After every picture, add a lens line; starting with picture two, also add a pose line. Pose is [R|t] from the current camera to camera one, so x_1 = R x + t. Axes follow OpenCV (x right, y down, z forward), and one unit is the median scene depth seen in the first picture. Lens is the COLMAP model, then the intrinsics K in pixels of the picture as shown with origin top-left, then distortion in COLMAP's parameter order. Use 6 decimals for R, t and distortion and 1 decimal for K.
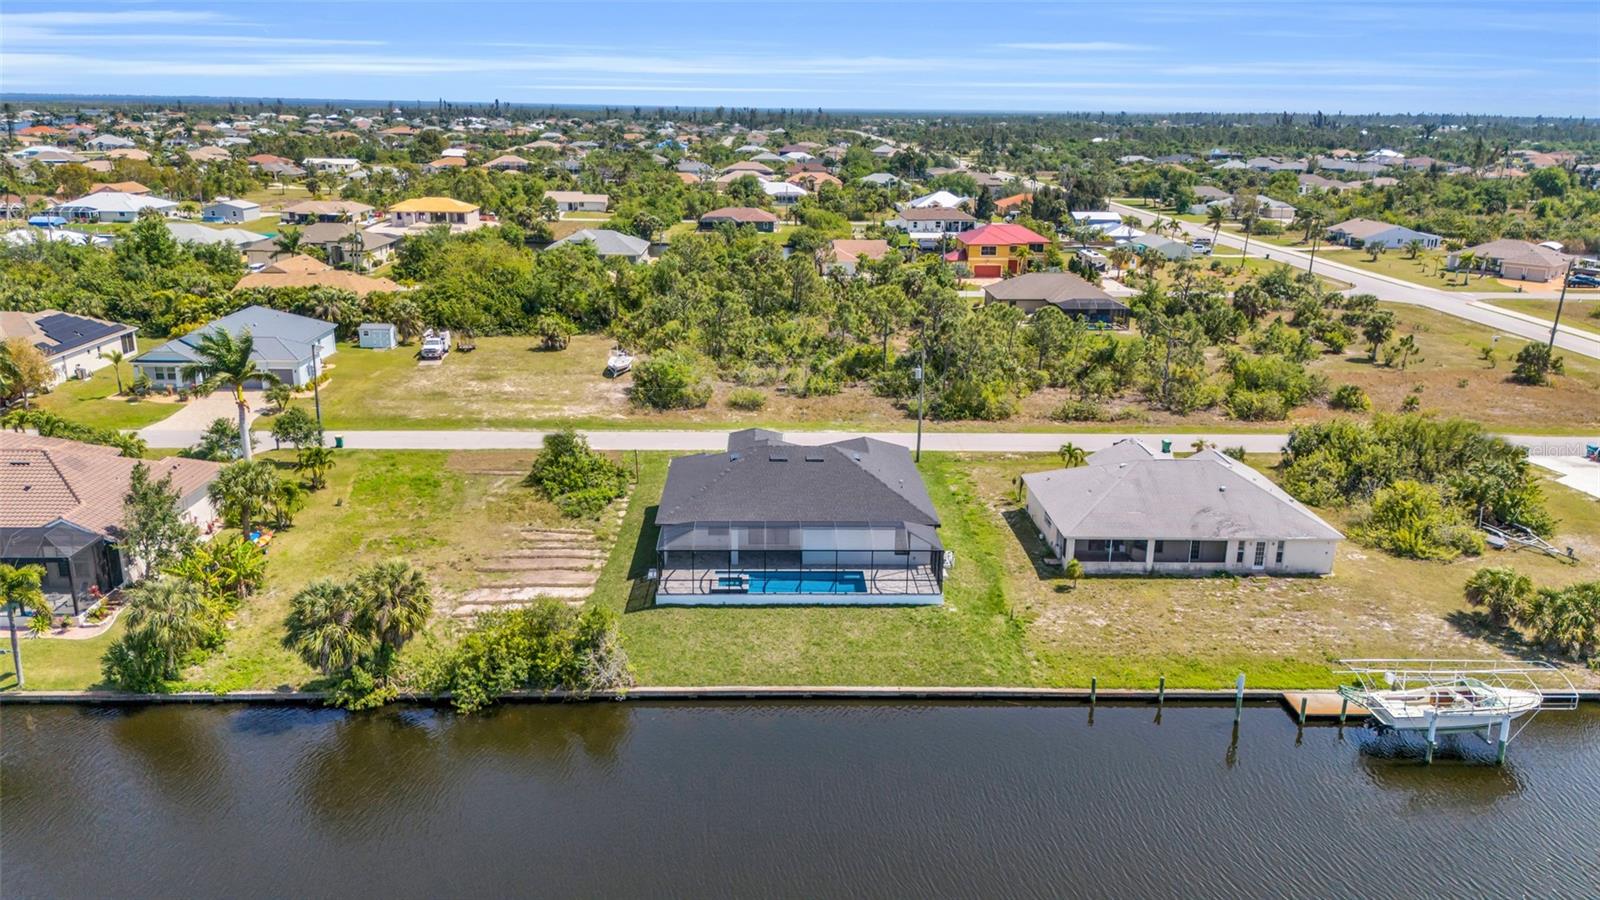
lens RADIAL K [[1194.6, 0, 805.0], [0, 1194.6, 450.5], [0, 0, 1]] dist [0.050139, -0.043777]
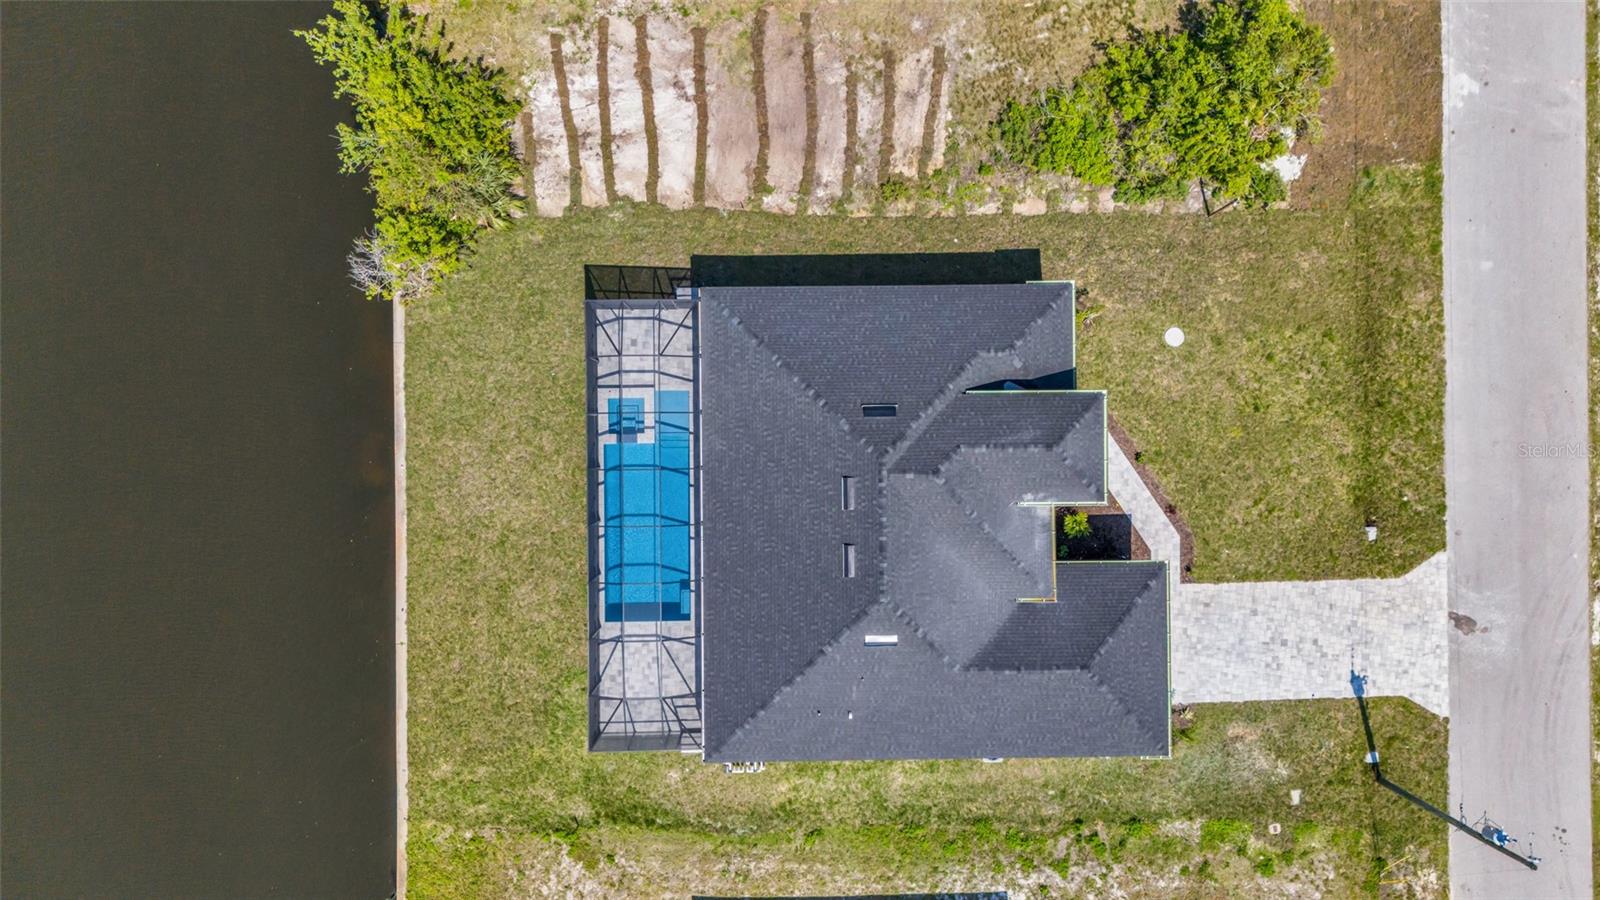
lens RADIAL K [[1194.6, 0, 800.5], [0, 1194.6, 451.8], [0, 0, 1]] dist [0.050139, -0.043777]
pose [[-0.027496, 0.999403, -0.020921, -0.027292], [-0.301274, 0.011670, 0.953466, -0.496560], [0.953141, 0.032520, 0.300773, 0.813070]]
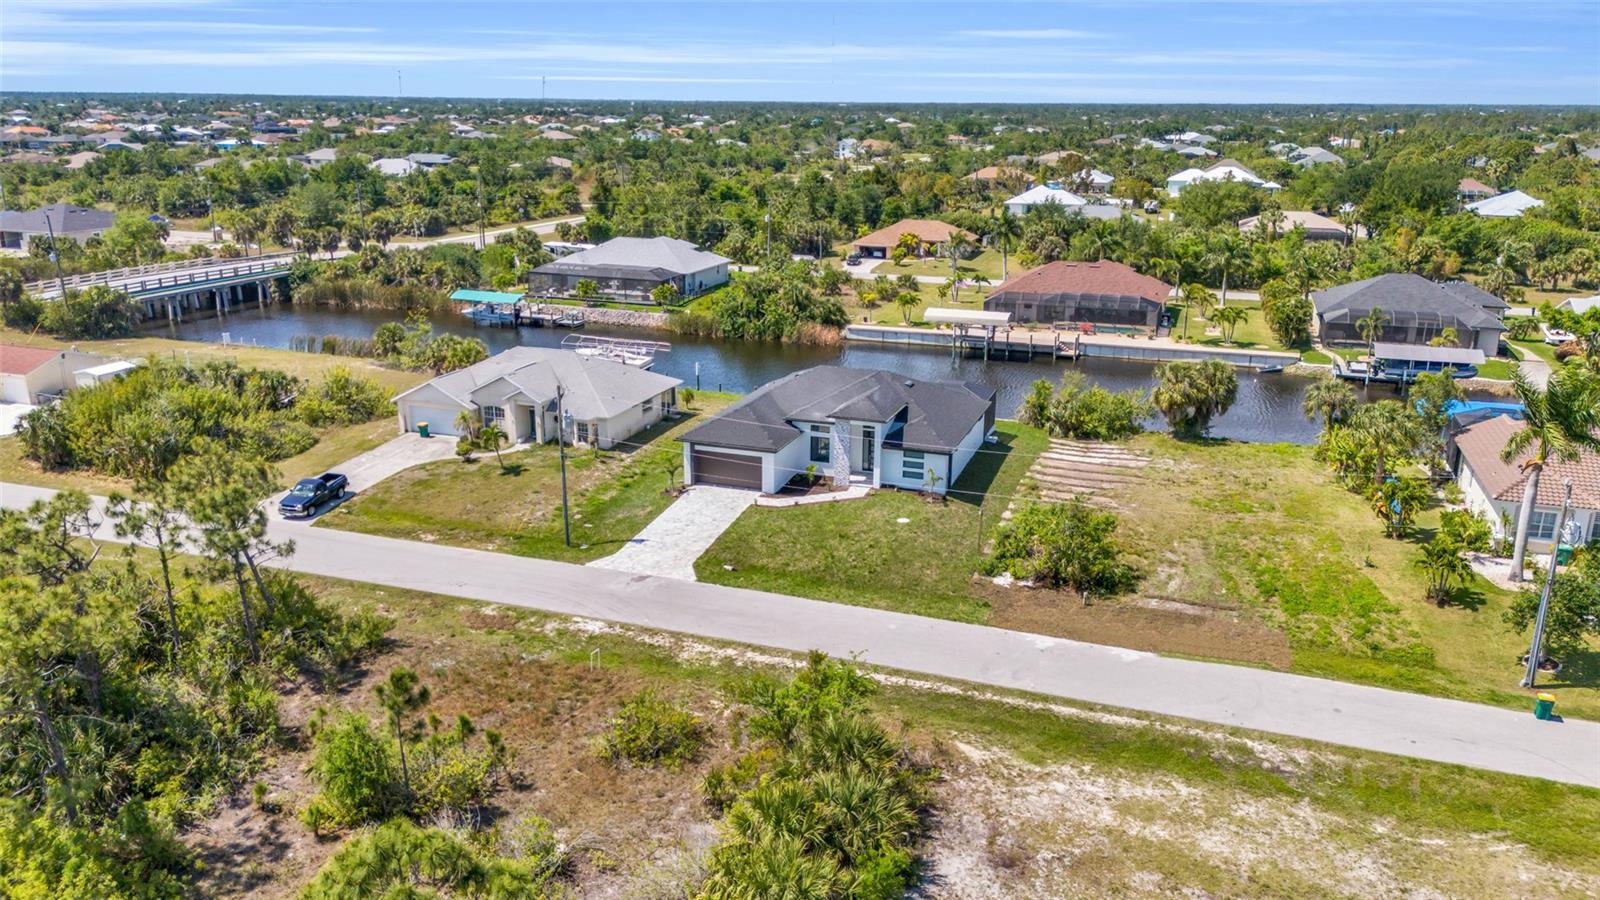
lens RADIAL K [[1194.6, 0, 801.1], [0, 1194.6, 449.9], [0, 0, 1]] dist [0.050139, -0.043777]
pose [[-0.933326, -0.128705, 0.335169, -0.331483], [0.079718, 0.835948, 0.542988, -0.523496], [-0.350069, 0.533504, -0.769952, 1.881867]]
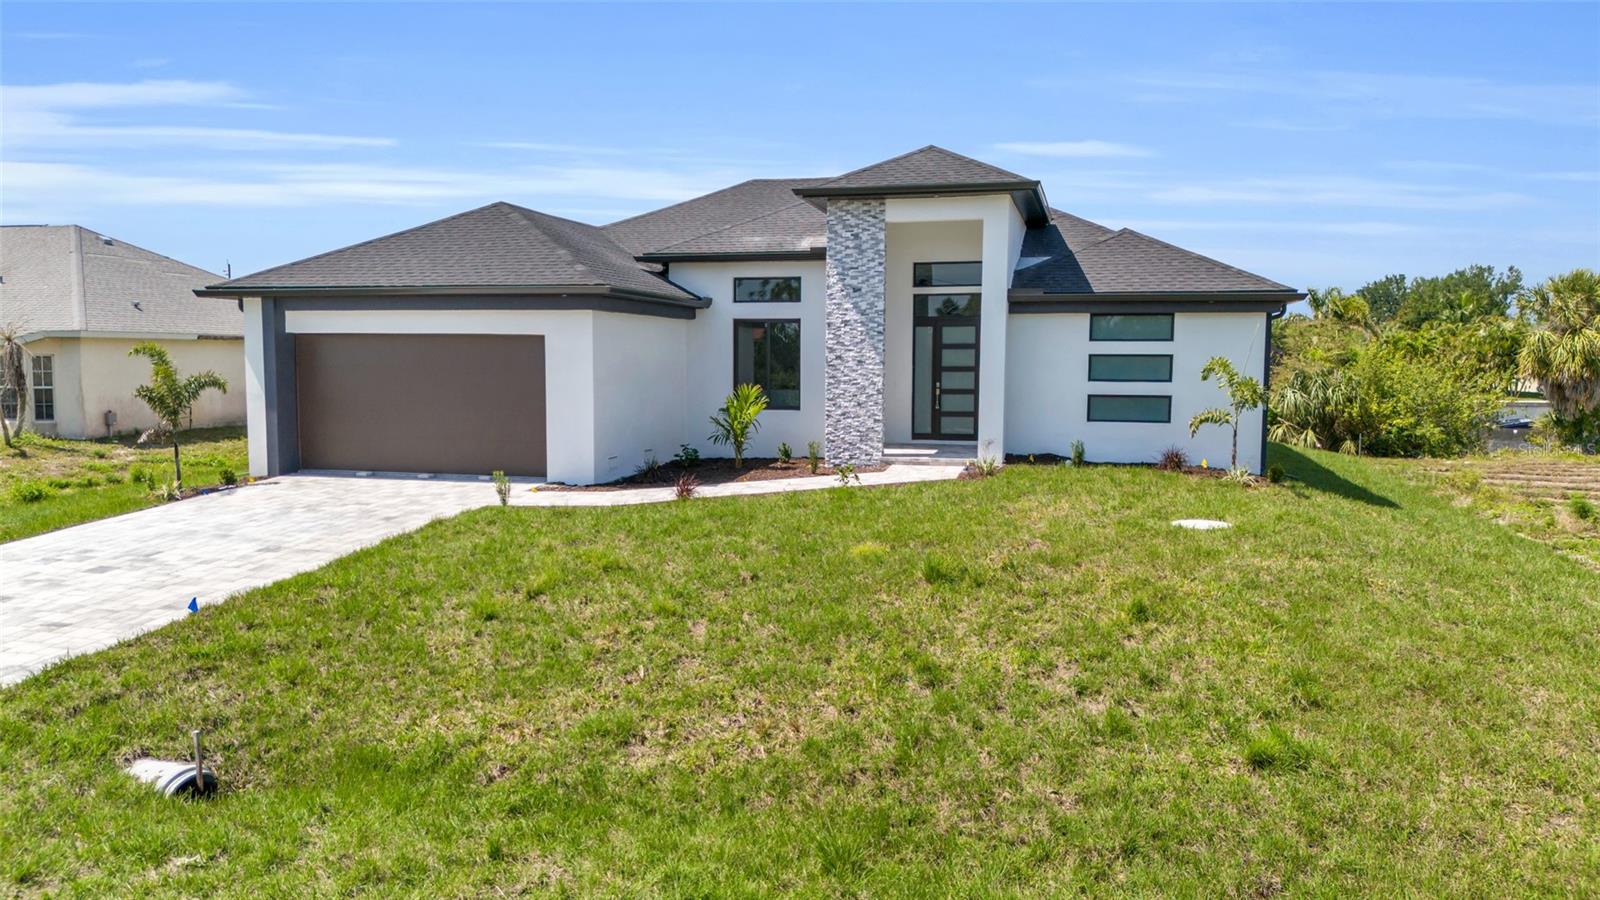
lens RADIAL K [[1194.6, 0, 810.5], [0, 1194.6, 449.8], [0, 0, 1]] dist [0.050139, -0.043777]
pose [[-0.964766, -0.044129, 0.259381, -0.089325], [0.056455, 0.928152, 0.367894, -0.051487], [-0.256979, 0.369575, -0.892959, 1.351881]]
